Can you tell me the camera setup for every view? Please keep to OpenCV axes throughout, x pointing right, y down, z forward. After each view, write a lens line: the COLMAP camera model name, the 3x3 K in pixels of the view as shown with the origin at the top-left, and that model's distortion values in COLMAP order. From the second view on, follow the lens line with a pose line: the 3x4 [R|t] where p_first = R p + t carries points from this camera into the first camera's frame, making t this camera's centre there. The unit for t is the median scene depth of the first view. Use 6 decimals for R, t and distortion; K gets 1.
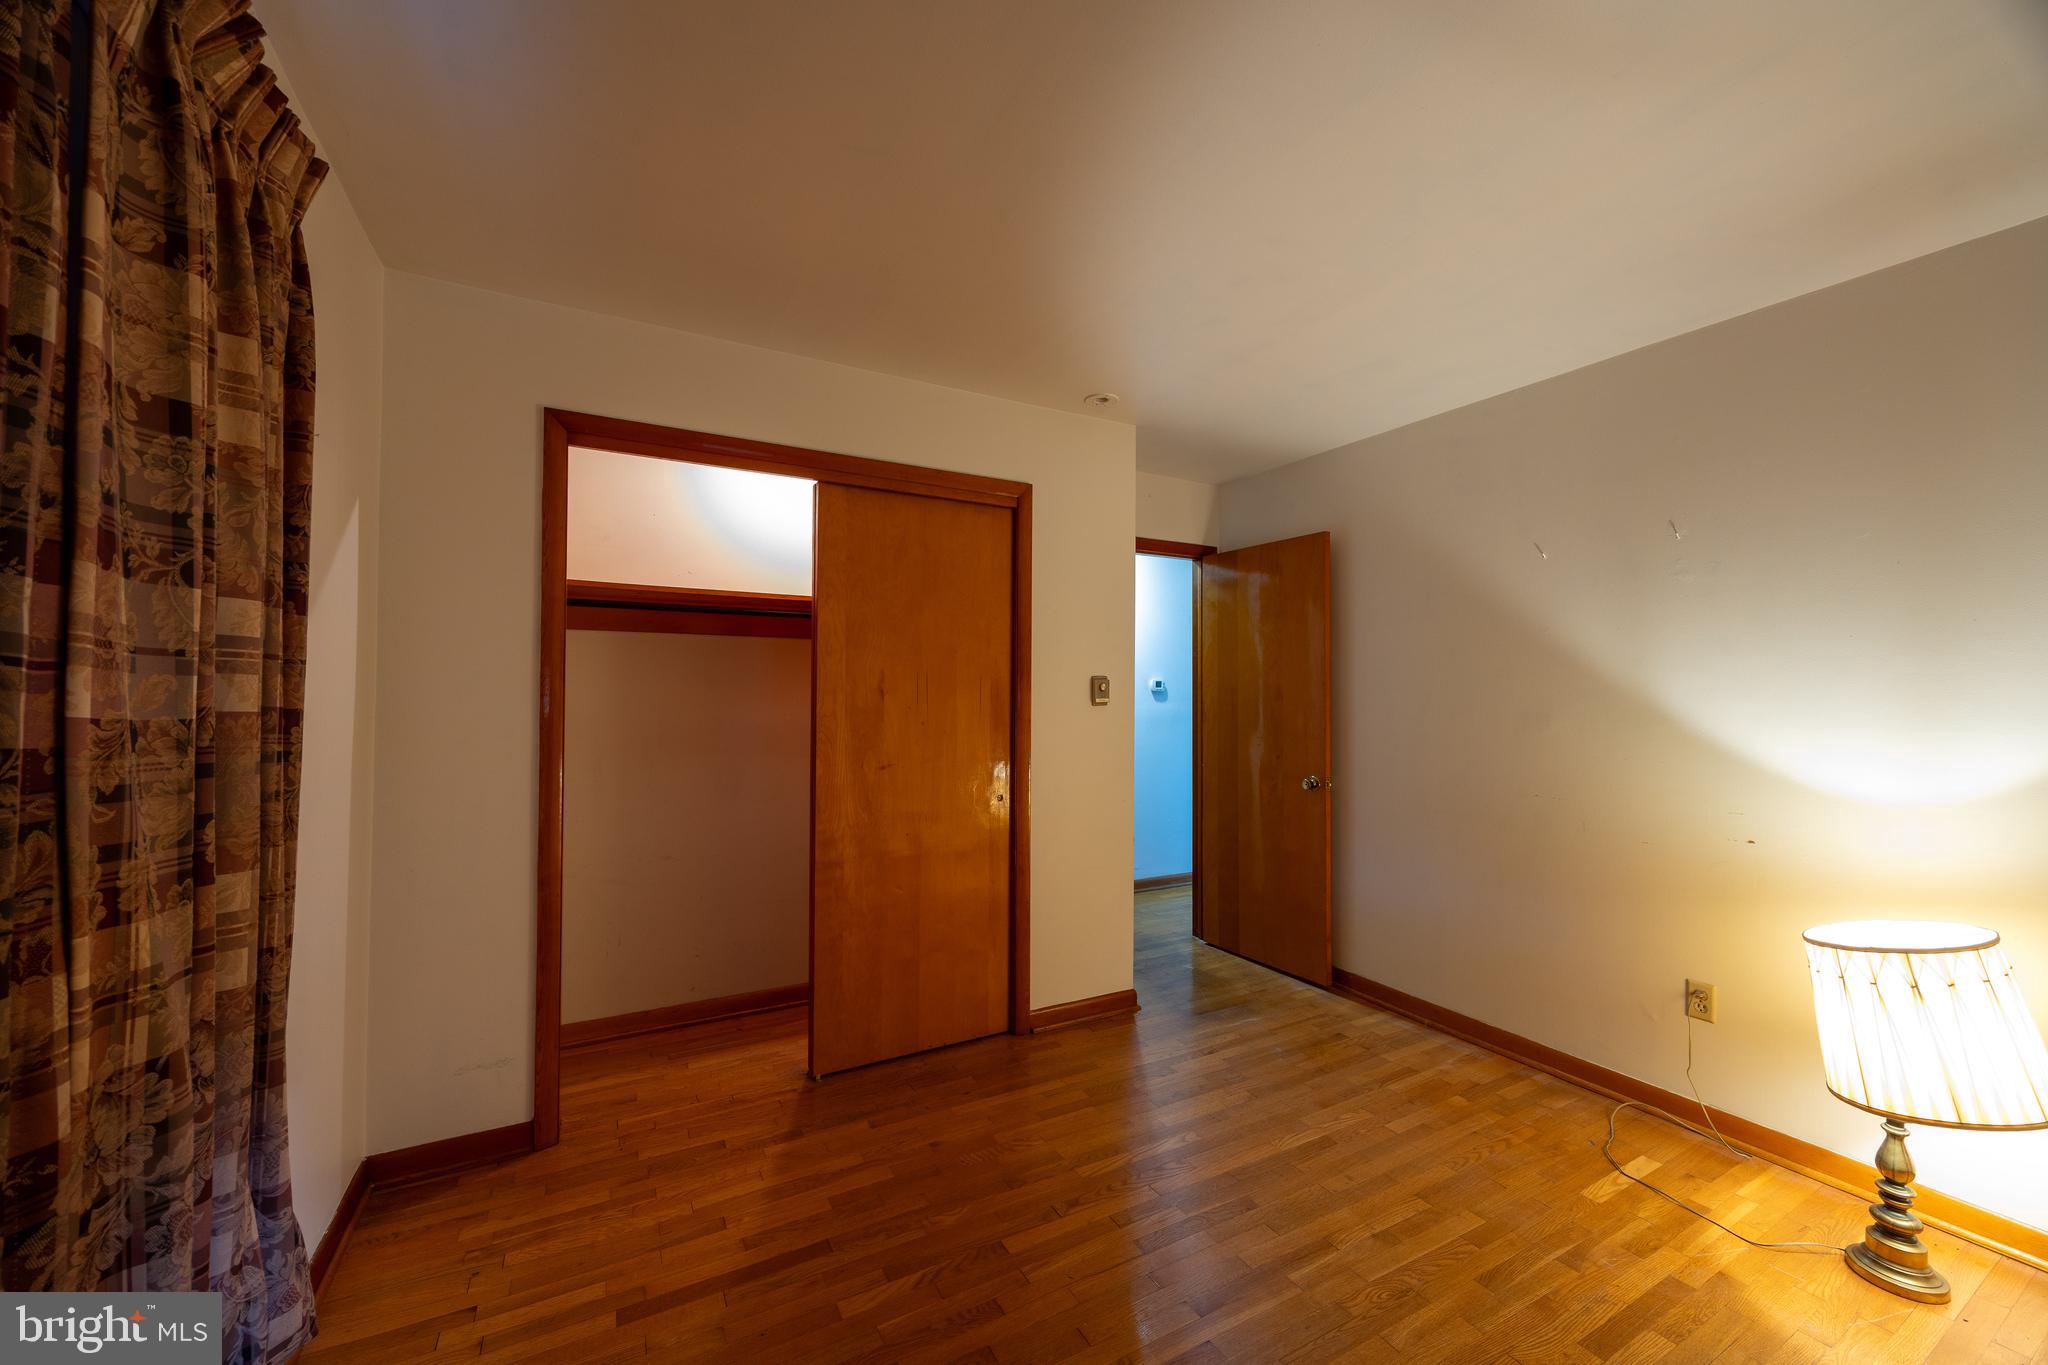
lens RADIAL K [[776.0, 0, 1021.9], [0, 776.0, 678.2], [0, 0, 1]] dist [-0.003280, 0.000360]
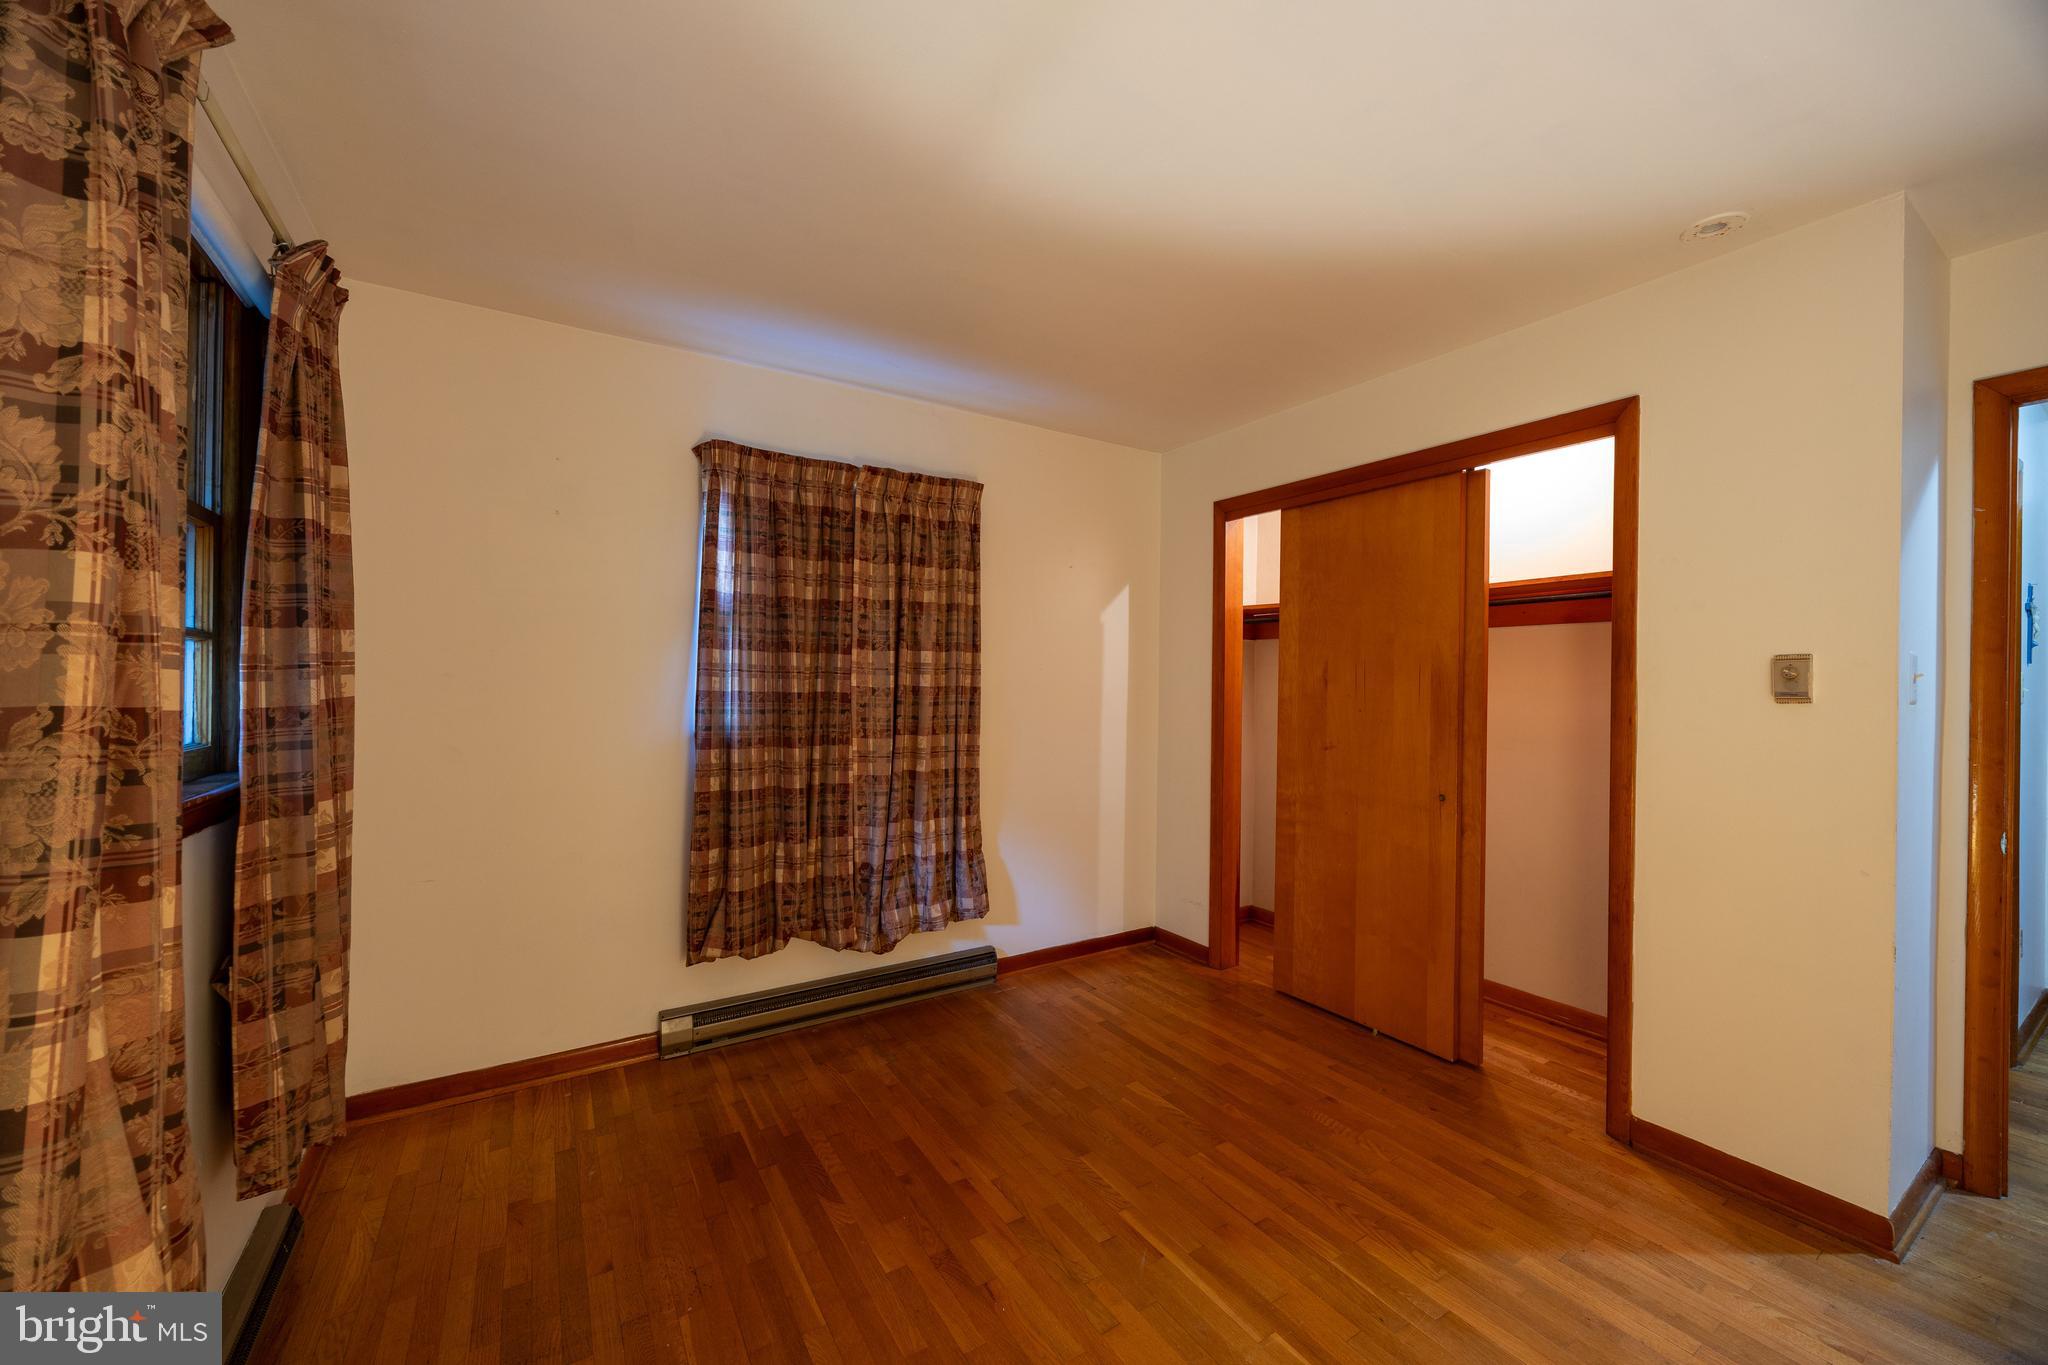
lens RADIAL K [[776.0, 0, 1022.3], [0, 776.0, 684.3], [0, 0, 1]] dist [-0.003280, 0.000360]
pose [[0.054371, -0.003872, -0.998513, 1.050336], [0.013785, 0.999900, -0.003127, 0.023335], [0.998426, -0.013594, 0.054419, 0.579198]]
